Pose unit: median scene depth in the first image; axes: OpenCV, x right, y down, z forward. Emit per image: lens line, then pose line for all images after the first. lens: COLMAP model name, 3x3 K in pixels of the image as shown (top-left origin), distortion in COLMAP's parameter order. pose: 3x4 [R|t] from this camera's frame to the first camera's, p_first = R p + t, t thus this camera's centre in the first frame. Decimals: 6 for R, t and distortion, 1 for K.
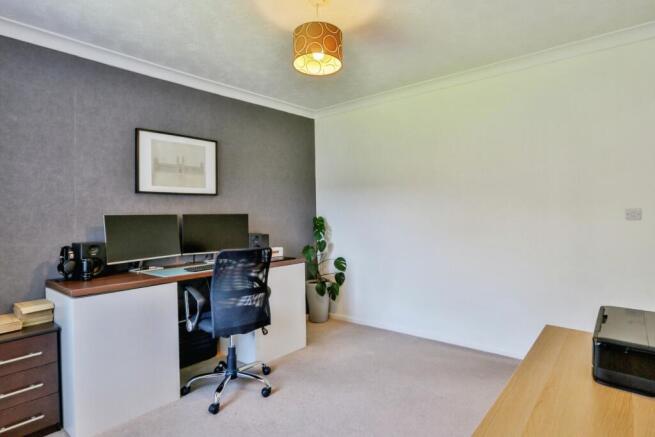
lens RADIAL K [[364.4, 0, 327.6], [0, 364.4, 219.8], [0, 0, 1]] dist [-0.003365, 0.000063]
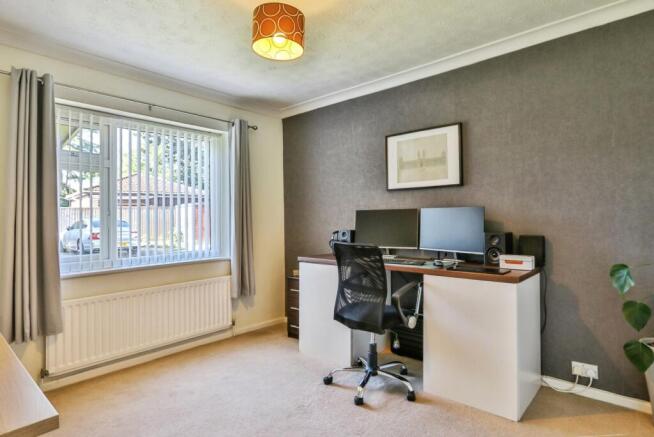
lens RADIAL K [[363.8, 0, 326.9], [0, 363.8, 216.7], [0, 0, 1]] dist [-0.003365, 0.000063]
pose [[-0.038183, 0.022195, -0.999024, 0.614521], [0.006946, 0.999735, 0.021946, -0.015593], [0.999247, -0.006101, -0.038327, 0.775086]]
